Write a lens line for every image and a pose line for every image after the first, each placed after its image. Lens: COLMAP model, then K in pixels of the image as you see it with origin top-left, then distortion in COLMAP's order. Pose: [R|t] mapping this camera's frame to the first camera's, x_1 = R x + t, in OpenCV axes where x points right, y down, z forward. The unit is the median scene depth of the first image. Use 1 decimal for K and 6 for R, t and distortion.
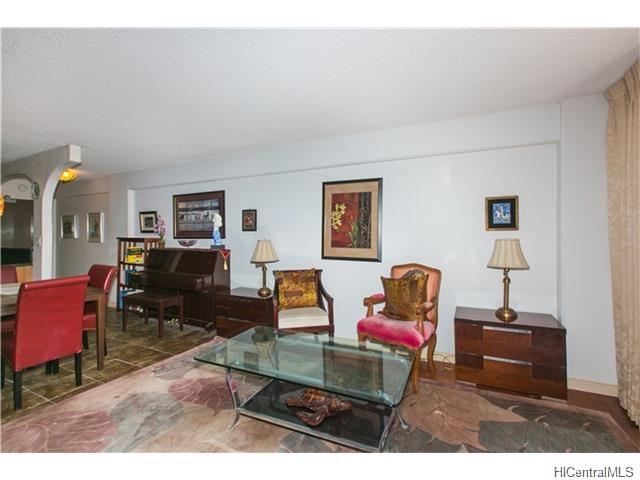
lens RADIAL K [[283.3, 0, 327.6], [0, 283.3, 236.1], [0, 0, 1]] dist [-0.000665, -0.000369]
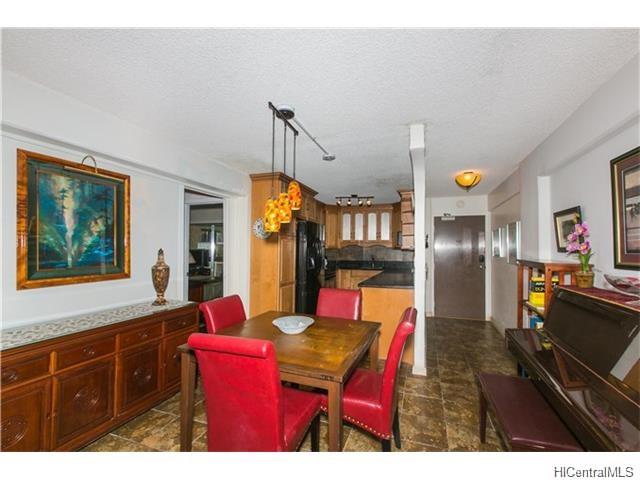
lens RADIAL K [[283.7, 0, 323.5], [0, 283.7, 244.3], [0, 0, 1]] dist [0.003040, 0.000051]
pose [[0.092305, -0.017107, -0.995584, -0.179541], [-0.005655, 0.999827, -0.017704, -0.014436], [0.995715, 0.007264, 0.092192, 0.552480]]
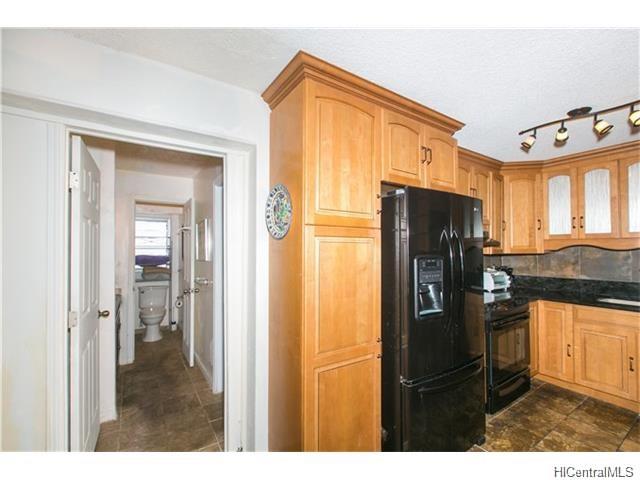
lens RADIAL K [[285.3, 0, 323.3], [0, 285.3, 242.4], [0, 0, 1]] dist [0.001951, 0.000080]
pose [[-0.515525, -0.016712, -0.856712, -0.799259], [0.003952, 0.999753, -0.021881, -0.032326], [0.856866, -0.014666, -0.515331, 0.681788]]
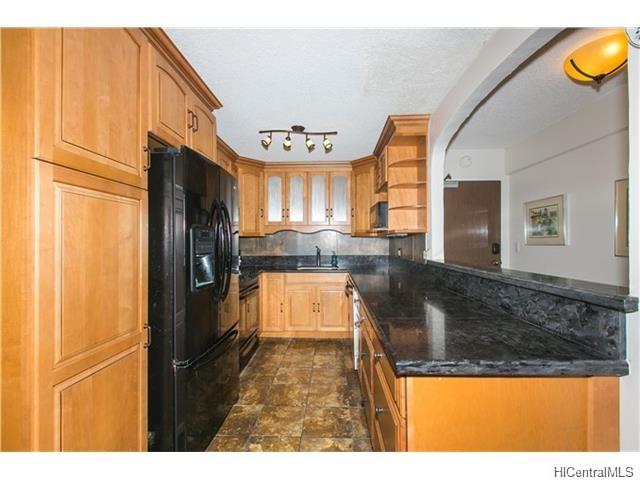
lens RADIAL K [[284.1, 0, 326.4], [0, 284.1, 240.4], [0, 0, 1]] dist [0.001119, 0.000175]
pose [[0.401724, -0.004072, -0.915752, -0.803603], [0.004620, 0.999986, -0.002420, -0.001782], [0.915749, -0.003258, 0.401737, 0.604743]]
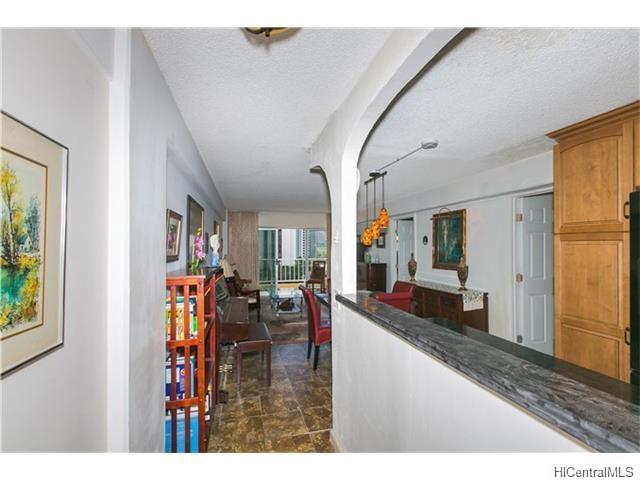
lens RADIAL K [[292.1, 0, 320.0], [0, 292.1, 240.0], [0, 0, 1]] dist [-0.001158, -0.000036]
pose [[-0.639700, 0.018267, 0.768407, -1.204870], [0.000946, 0.999736, -0.022978, -0.036203], [-0.768624, -0.013972, -0.639548, 1.189292]]
